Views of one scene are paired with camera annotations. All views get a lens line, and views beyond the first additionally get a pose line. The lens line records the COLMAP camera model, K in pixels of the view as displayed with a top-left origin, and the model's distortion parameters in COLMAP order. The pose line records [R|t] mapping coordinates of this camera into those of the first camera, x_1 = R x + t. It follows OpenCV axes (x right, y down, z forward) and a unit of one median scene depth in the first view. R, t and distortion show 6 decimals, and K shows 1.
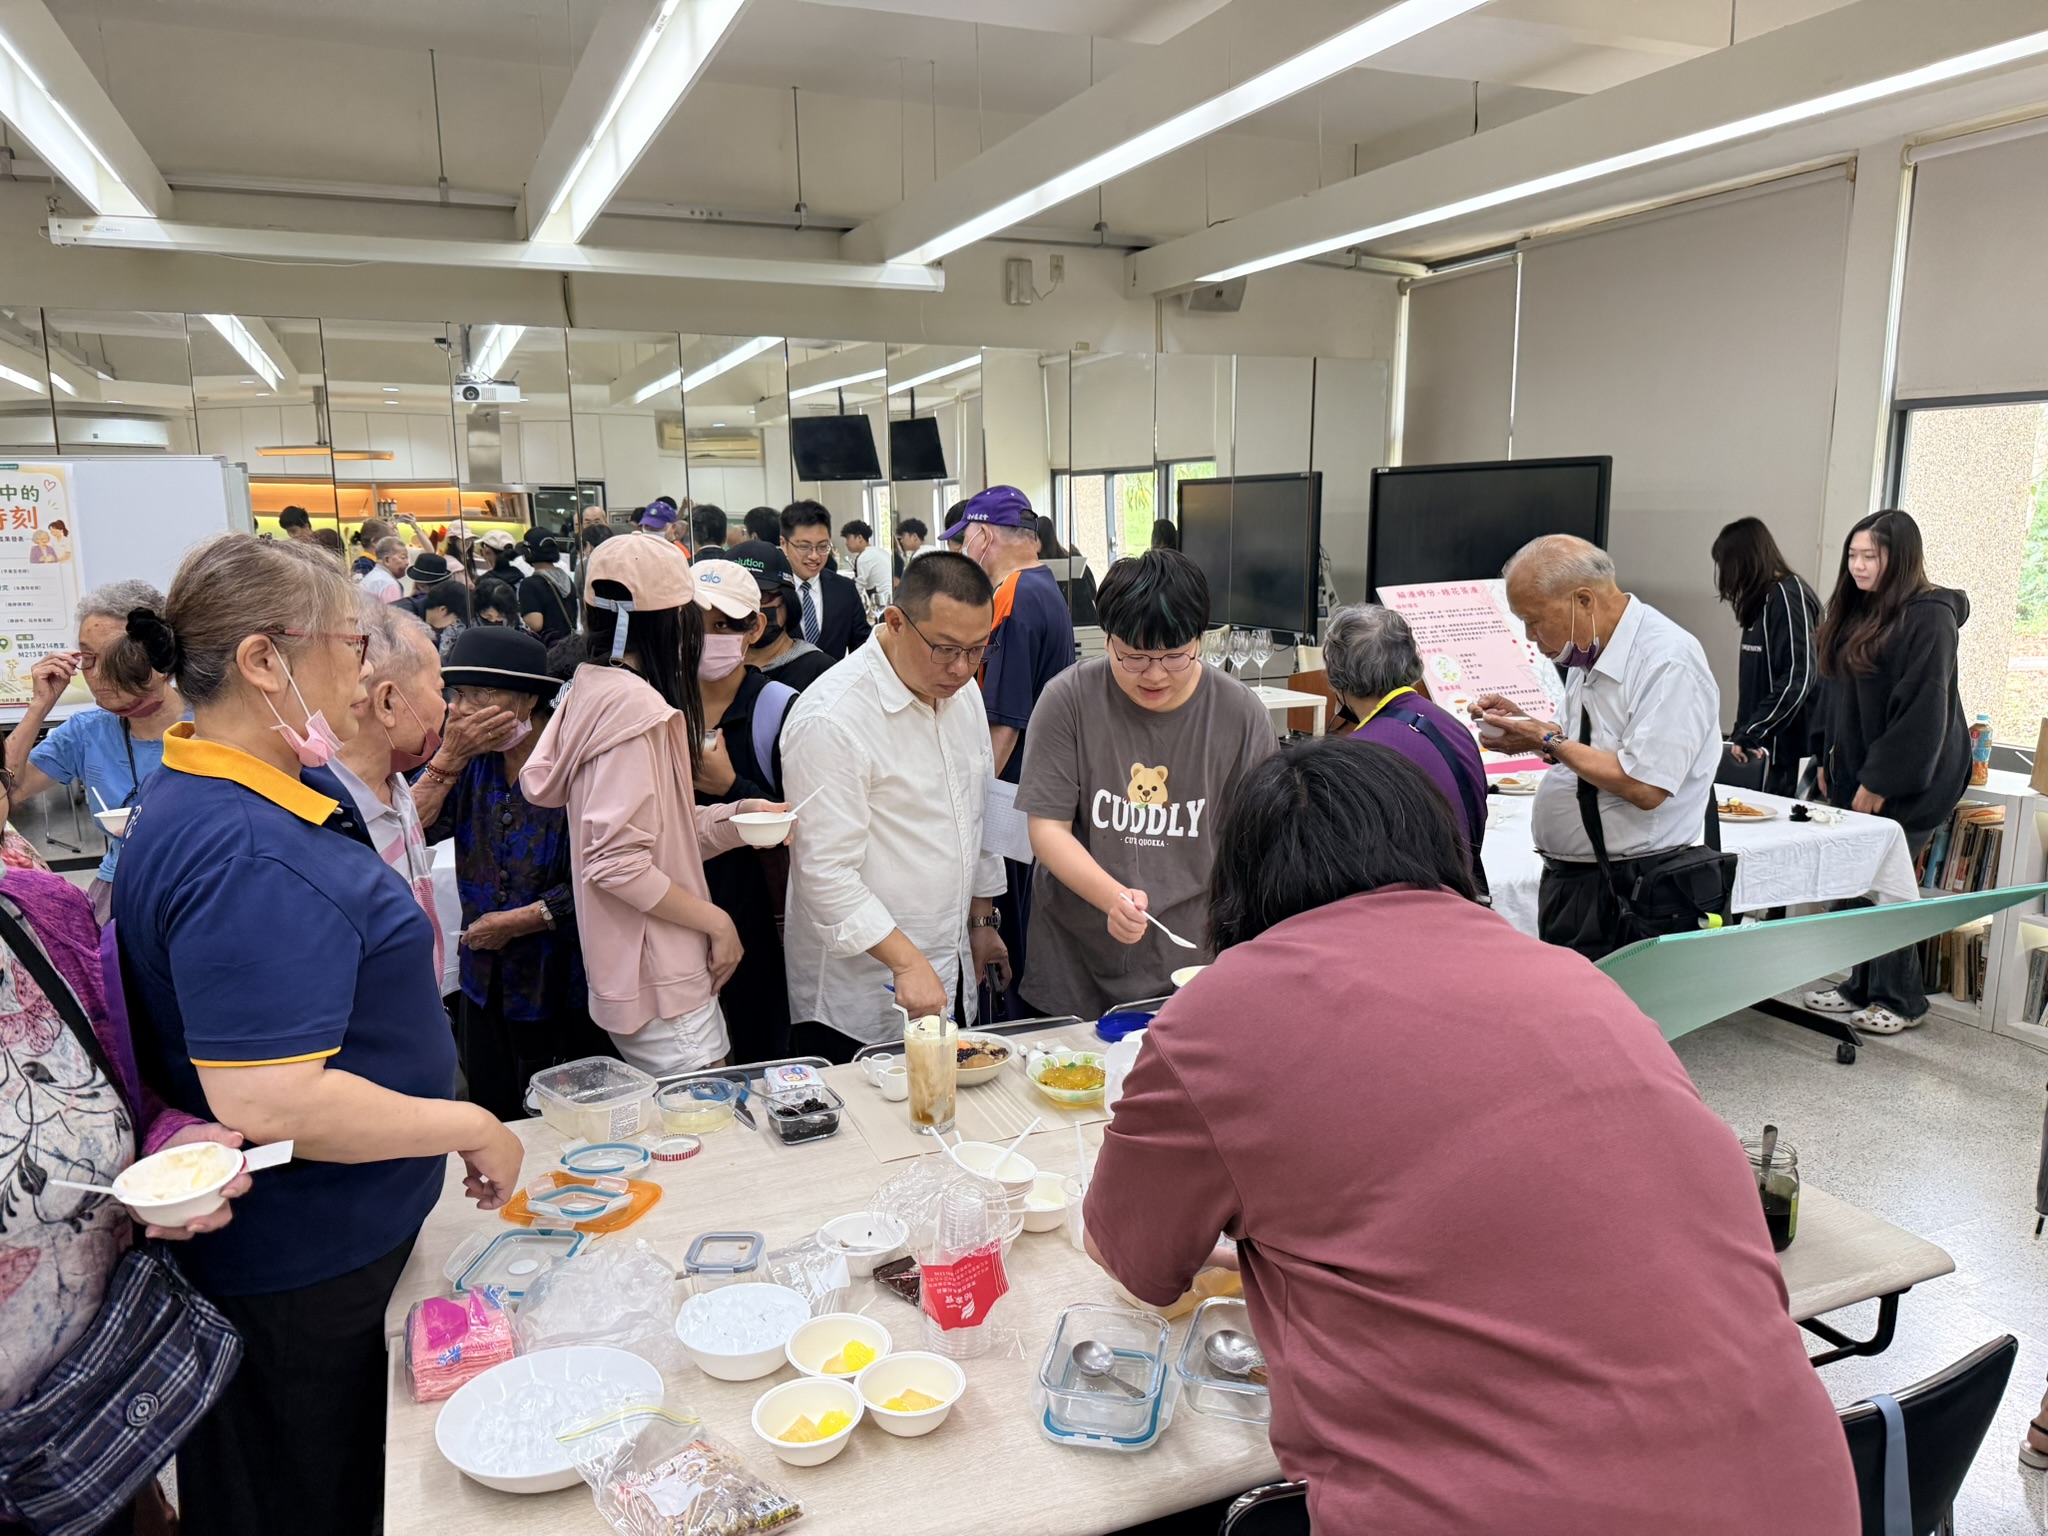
lens RADIAL K [[1409.9, 0, 1024.0], [0, 1409.9, 768.0], [0, 0, 1]] dist [-0.006357, -0.004569]
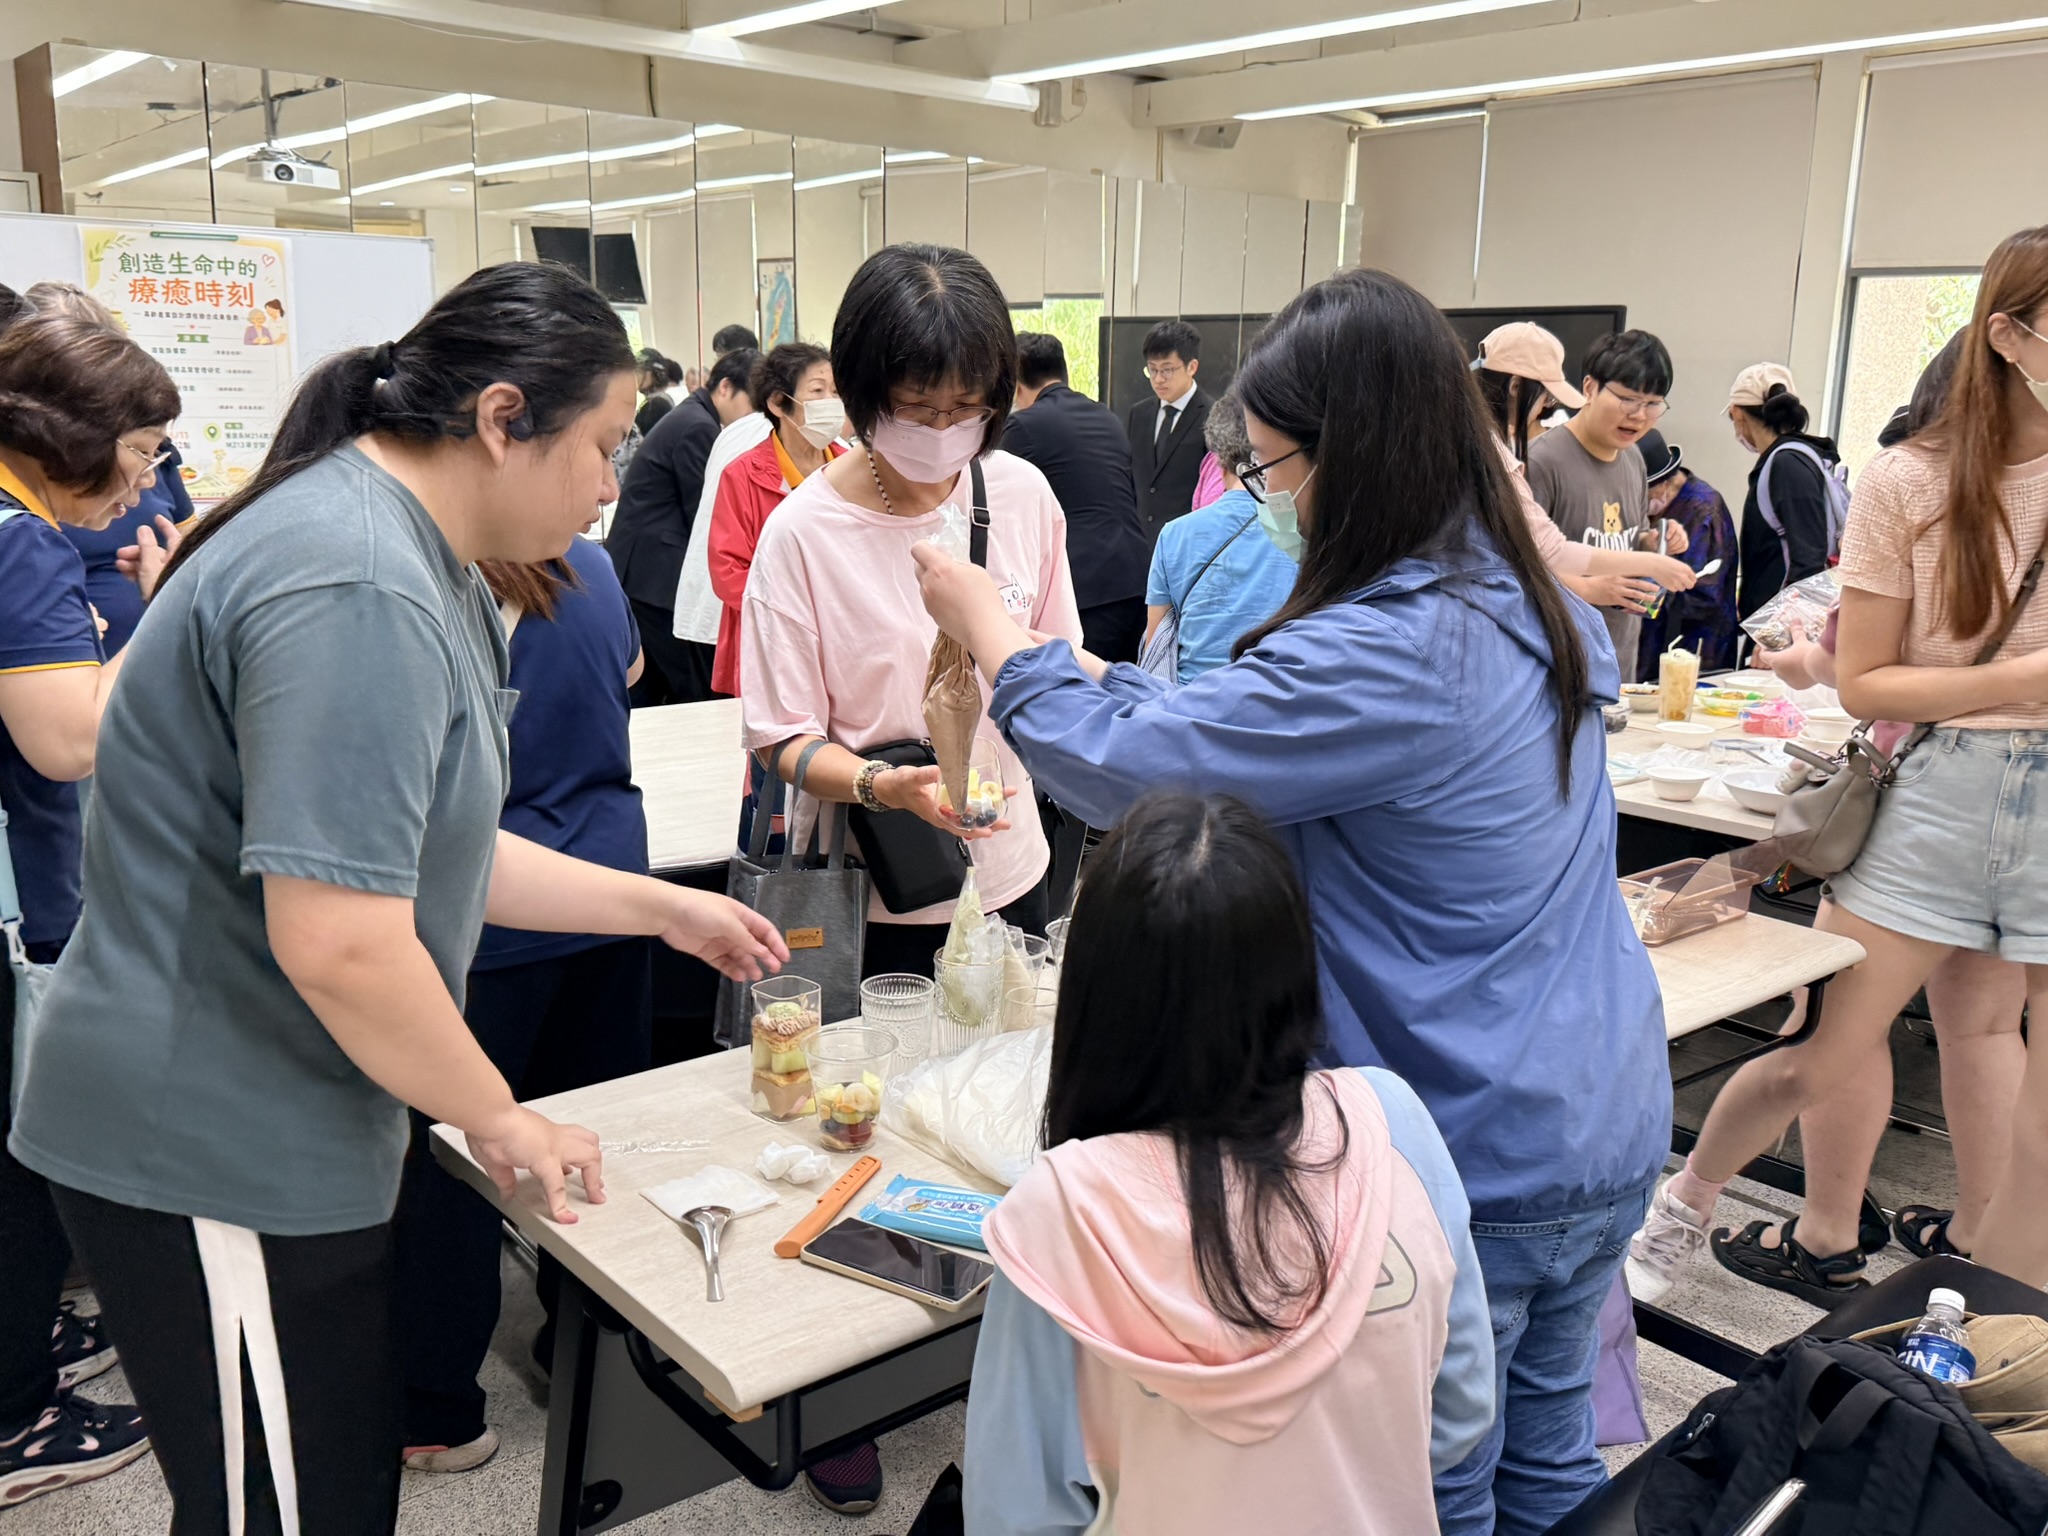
lens RADIAL K [[1780.7, 0, 1024.0], [0, 1780.7, 768.0], [0, 0, 1]] dist [-0.005418, -0.002005]
pose [[0.943617, -0.042422, 0.328310, -0.614454], [0.028413, 0.998474, 0.047351, 0.090959], [-0.329818, -0.035353, 0.943382, -0.281888]]
